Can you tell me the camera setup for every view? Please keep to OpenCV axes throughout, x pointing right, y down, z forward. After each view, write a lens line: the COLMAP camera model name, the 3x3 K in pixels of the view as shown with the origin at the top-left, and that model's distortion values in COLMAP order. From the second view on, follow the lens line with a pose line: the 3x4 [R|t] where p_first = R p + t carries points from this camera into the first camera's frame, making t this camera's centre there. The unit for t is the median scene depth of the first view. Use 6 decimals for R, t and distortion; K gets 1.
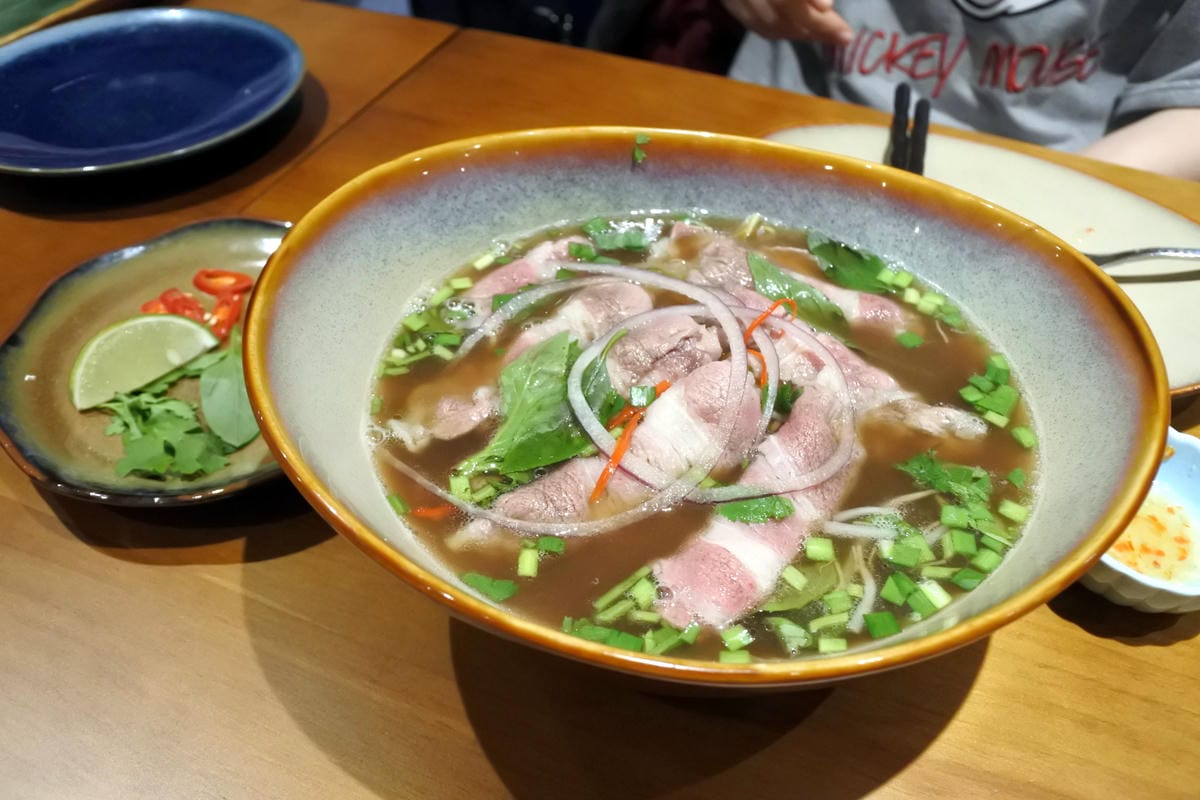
lens RADIAL K [[928.4, 0, 602.5], [0, 928.4, 396.5], [0, 0, 1]] dist [-0.087167, 0.042343]
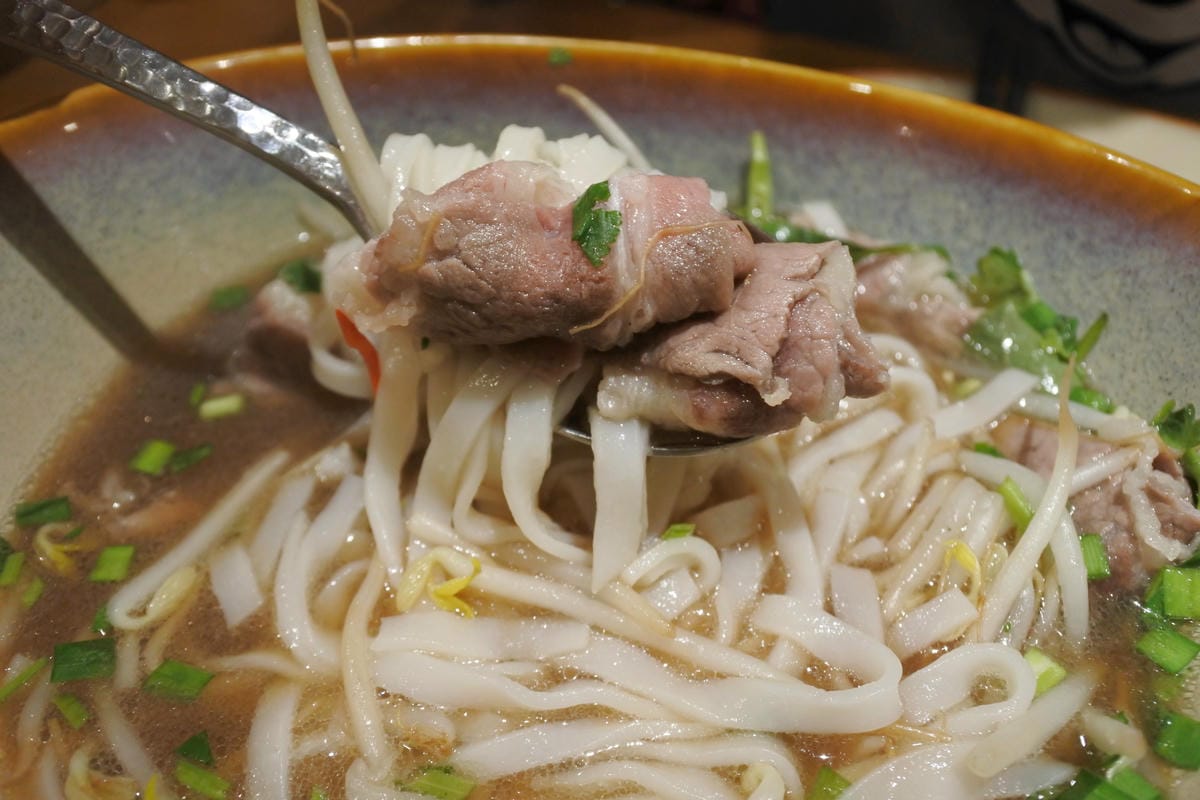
lens RADIAL K [[928.4, 0, 596.6], [0, 928.4, 402.9], [0, 0, 1]] dist [-0.087167, 0.042343]
pose [[0.994897, 0.041595, -0.091918, 0.151705], [-0.041849, 0.999124, -0.000828, -0.041733], [0.091803, 0.004671, 0.995766, 0.401911]]
